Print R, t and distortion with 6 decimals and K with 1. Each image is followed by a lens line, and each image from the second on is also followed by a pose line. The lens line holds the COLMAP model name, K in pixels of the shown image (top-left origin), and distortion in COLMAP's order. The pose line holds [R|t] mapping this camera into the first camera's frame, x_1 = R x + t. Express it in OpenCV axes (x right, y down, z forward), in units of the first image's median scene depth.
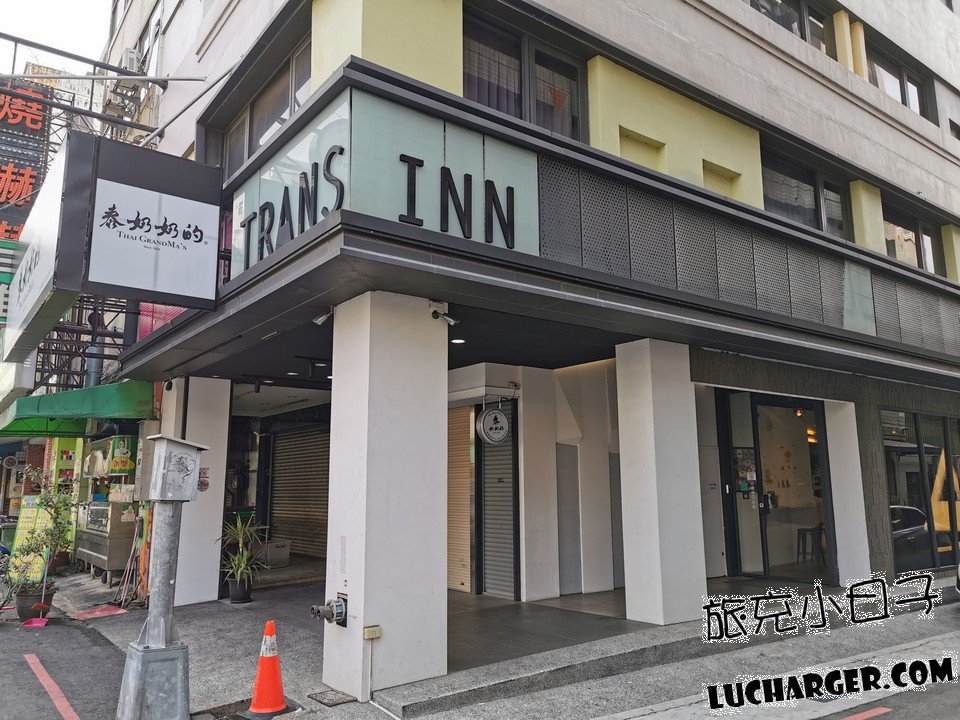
lens RADIAL K [[752.6, 0, 483.6], [0, 752.6, 357.6], [0, 0, 1]] dist [-0.000927, -0.009838]
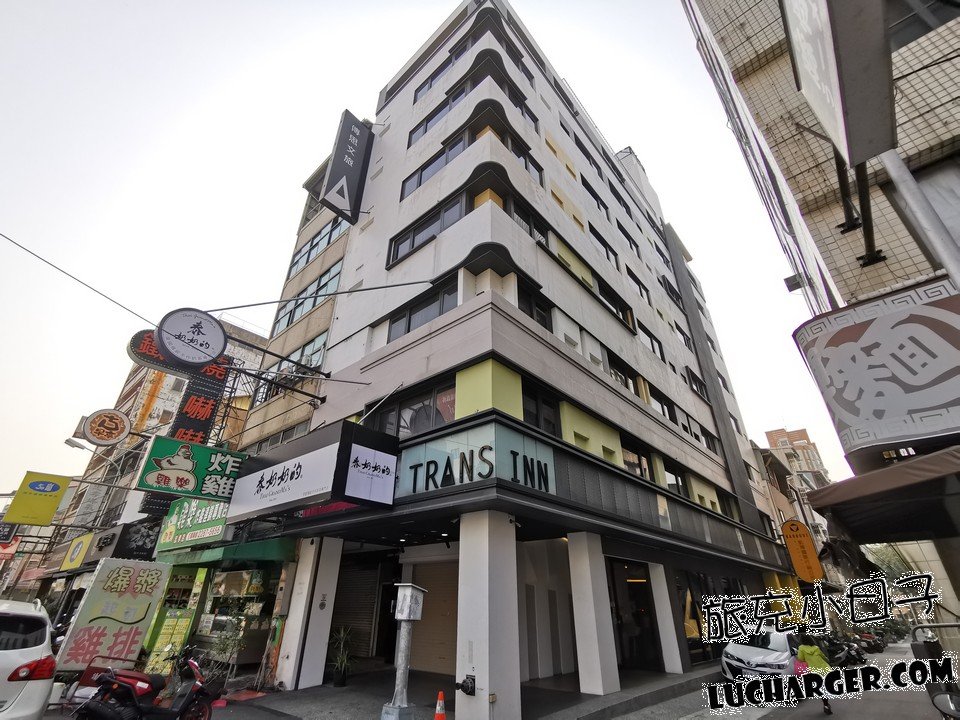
lens RADIAL K [[439.3, 0, 476.0], [0, 439.3, 360.2], [0, 0, 1]] dist [-0.002090, 0.002785]
pose [[0.979977, 0.110229, 0.165817, -0.363332], [-0.050149, 0.942575, -0.330208, -0.062259], [-0.192693, 0.315281, 0.929229, -0.246227]]
